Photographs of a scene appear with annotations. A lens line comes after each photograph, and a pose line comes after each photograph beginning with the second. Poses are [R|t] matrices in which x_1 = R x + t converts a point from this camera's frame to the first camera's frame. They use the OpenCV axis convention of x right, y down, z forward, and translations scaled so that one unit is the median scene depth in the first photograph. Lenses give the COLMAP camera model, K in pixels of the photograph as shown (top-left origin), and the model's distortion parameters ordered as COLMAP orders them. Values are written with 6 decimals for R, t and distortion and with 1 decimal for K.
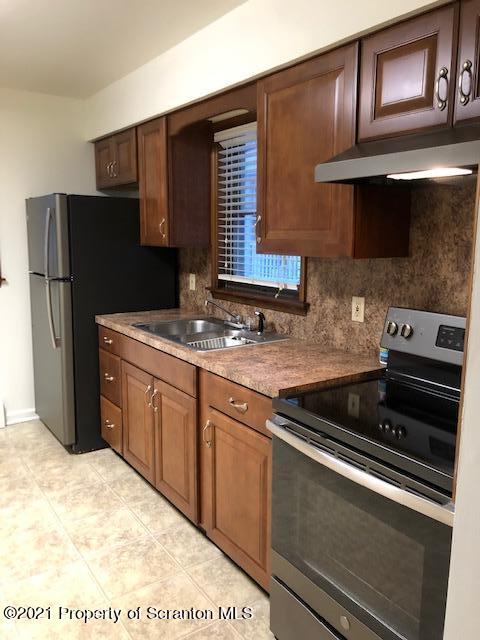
lens RADIAL K [[525.0, 0, 242.7], [0, 525.0, 317.7], [0, 0, 1]] dist [0.021287, -0.018552]
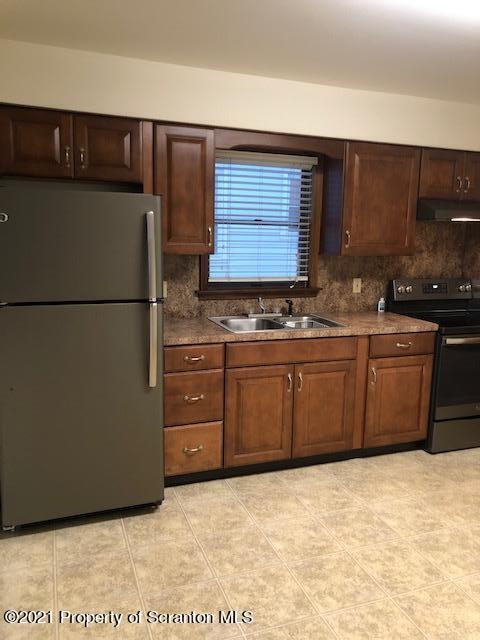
lens RADIAL K [[525.0, 0, 245.0], [0, 525.0, 322.3], [0, 0, 1]] dist [0.021287, -0.018552]
pose [[0.235998, -0.166708, 0.957347, -1.413042], [0.138333, 0.980905, 0.136709, -0.169689], [-0.961857, 0.100170, 0.254553, 0.859275]]
